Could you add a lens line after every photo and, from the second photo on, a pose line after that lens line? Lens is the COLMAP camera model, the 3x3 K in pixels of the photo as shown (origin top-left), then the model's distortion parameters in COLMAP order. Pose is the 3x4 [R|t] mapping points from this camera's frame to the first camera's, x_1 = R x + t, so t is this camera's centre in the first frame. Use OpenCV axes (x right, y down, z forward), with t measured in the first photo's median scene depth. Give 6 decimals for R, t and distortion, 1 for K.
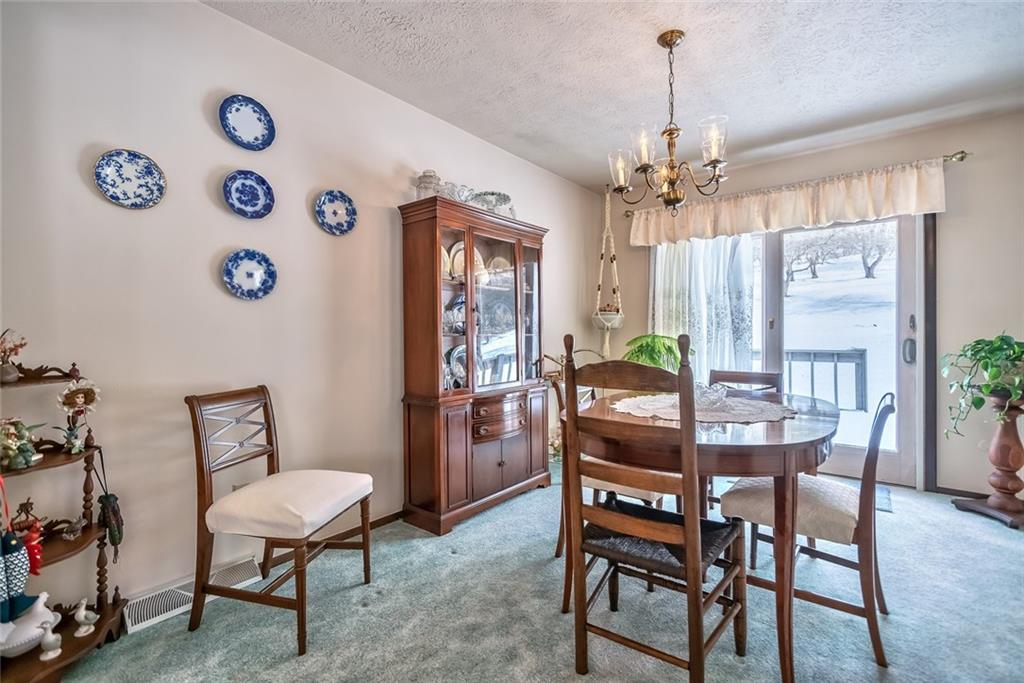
lens RADIAL K [[460.1, 0, 511.2], [0, 460.1, 335.6], [0, 0, 1]] dist [0.000252, -0.000090]
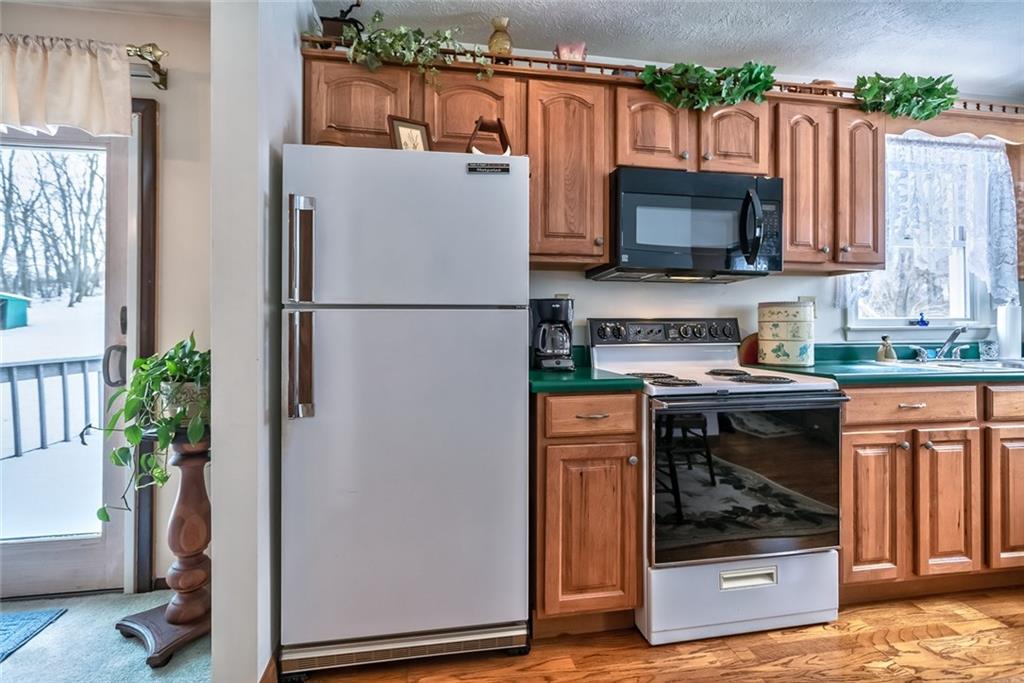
lens RADIAL K [[460.1, 0, 509.0], [0, 460.1, 325.0], [0, 0, 1]] dist [0.000252, -0.000090]
pose [[0.663606, 0.008597, 0.748033, 0.801156], [0.005871, 0.999843, -0.016699, -0.007020], [-0.748059, 0.015473, 0.663451, 0.219431]]
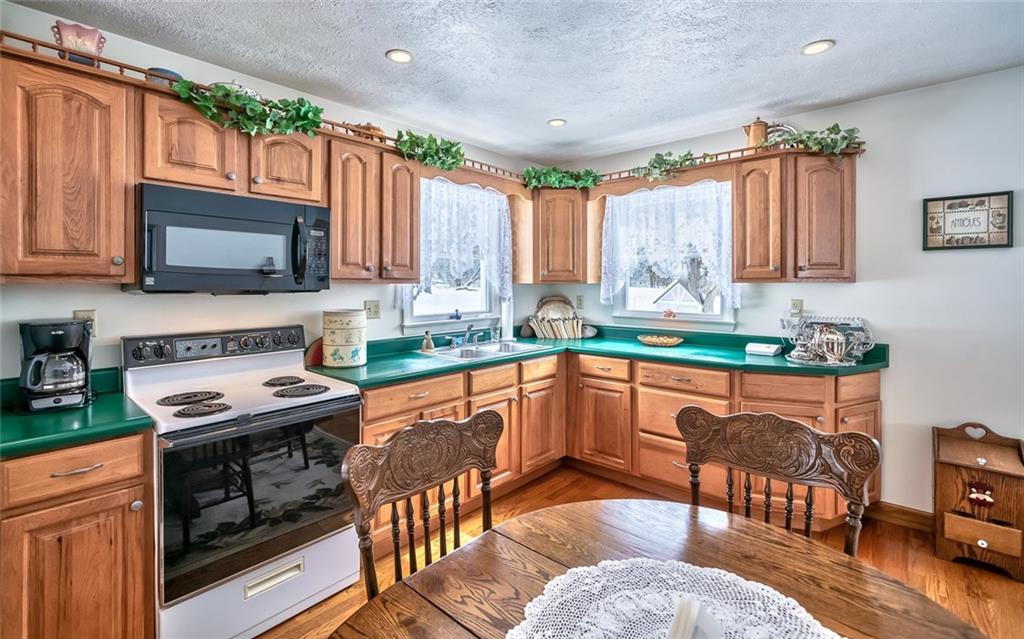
lens RADIAL K [[461.2, 0, 502.7], [0, 461.2, 288.4], [0, 0, 1]] dist [-0.000531, -0.000049]
pose [[0.055098, -0.002533, 0.998478, 0.812113], [0.013787, 0.999903, 0.001776, -0.098940], [-0.998386, 0.013668, 0.055128, 0.020926]]
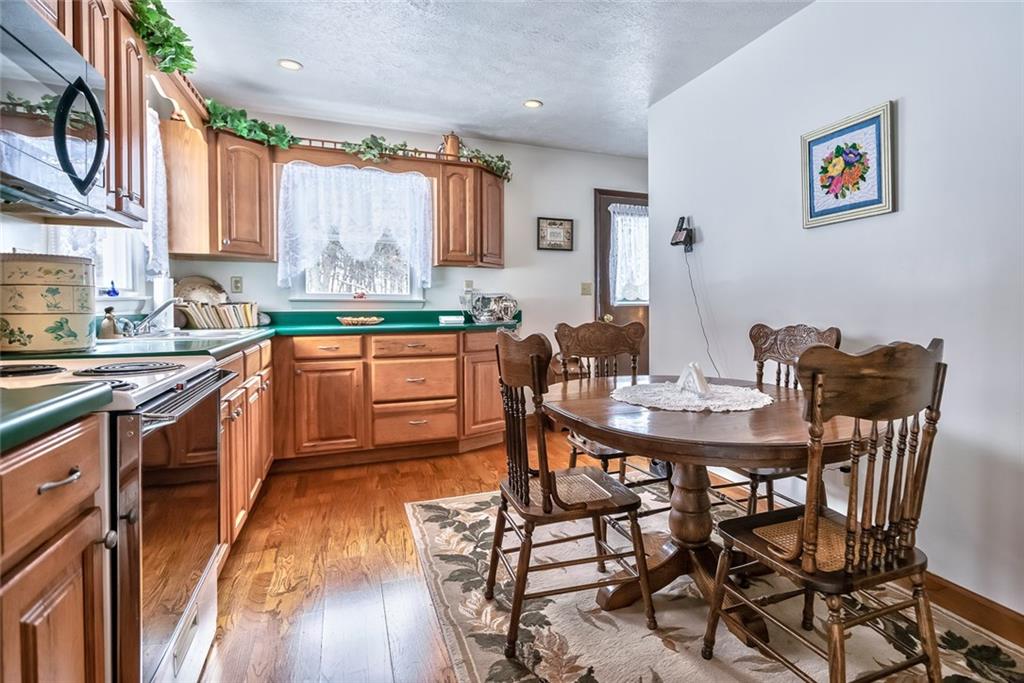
lens RADIAL K [[525.4, 0, 562.2], [0, 525.4, 317.8], [0, 0, 1]] dist [0.000286, 0.001018]
pose [[-0.879644, -0.006540, 0.475588, 0.911399], [0.009347, 0.999475, 0.031032, 0.000301], [-0.475541, 0.031743, -0.879121, 0.644342]]
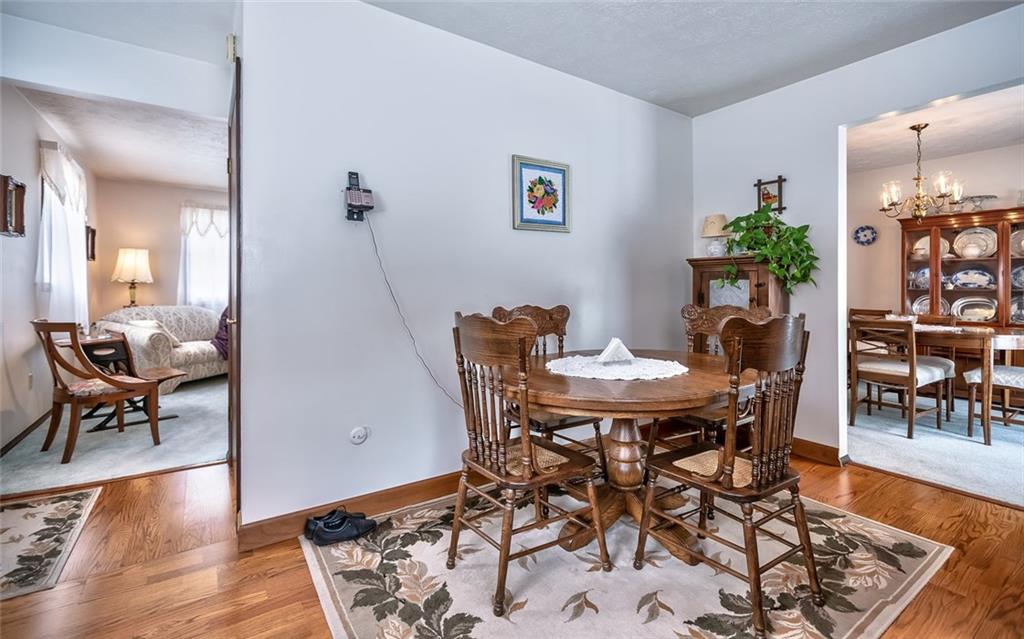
lens RADIAL K [[461.2, 0, 488.9], [0, 461.2, 286.3], [0, 0, 1]] dist [-0.000531, -0.000049]
pose [[-0.297808, -0.002050, -0.954623, 1.889300], [-0.013057, 0.999913, 0.001926, 0.001194], [0.954536, 0.013038, -0.297809, -0.070156]]
